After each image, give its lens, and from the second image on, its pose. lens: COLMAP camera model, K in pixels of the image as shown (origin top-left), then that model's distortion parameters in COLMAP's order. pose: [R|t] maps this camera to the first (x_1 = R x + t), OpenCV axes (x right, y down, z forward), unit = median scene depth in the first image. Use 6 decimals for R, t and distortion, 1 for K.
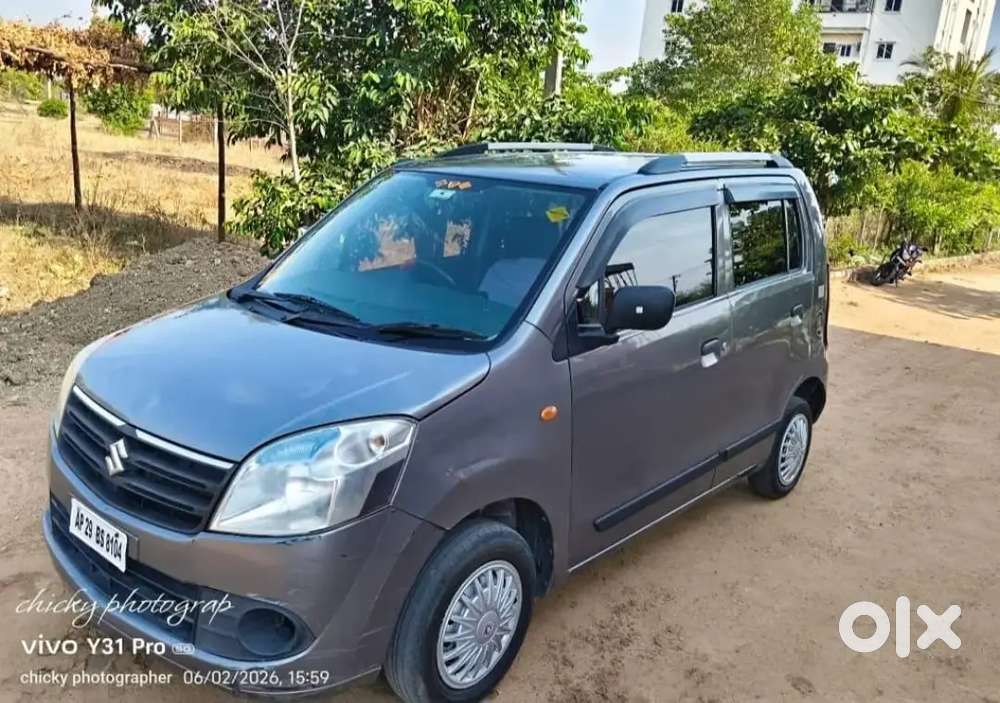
lens RADIAL K [[844.7, 0, 500.0], [0, 844.7, 351.5], [0, 0, 1]] dist [0.072484, -0.114153]
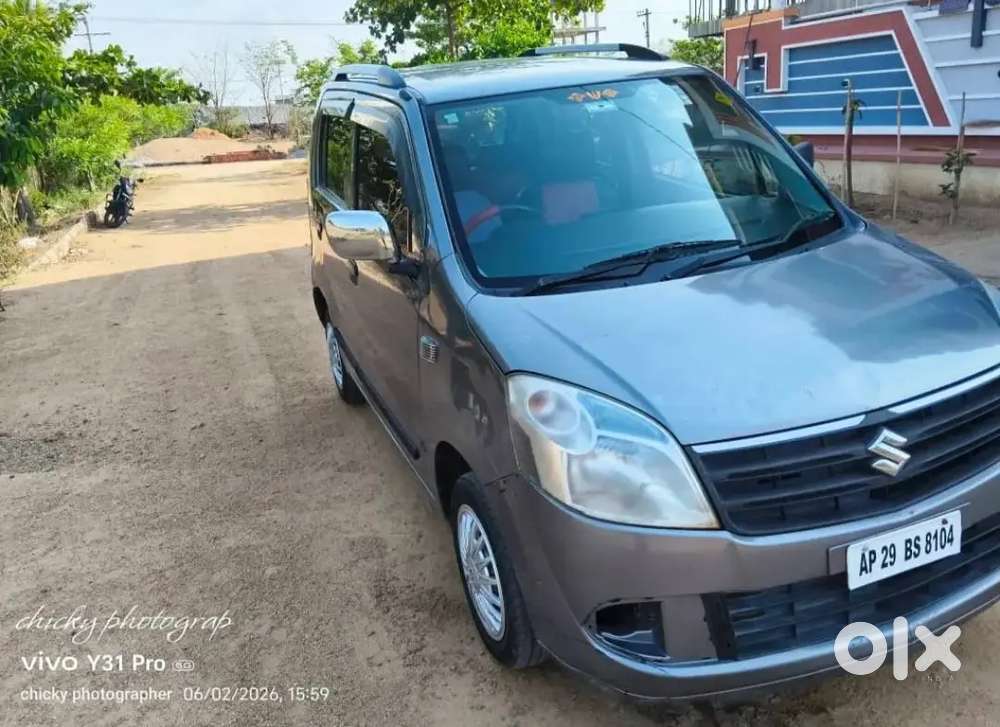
lens RADIAL K [[847.0, 0, 500.0], [0, 847.0, 363.5], [0, 0, 1]] dist [0.006280, -0.011857]
pose [[0.469544, -0.391465, 0.791381, -0.190256], [0.327924, 0.909540, 0.255348, -0.042267], [-0.819752, 0.139615, 0.555440, 0.134221]]
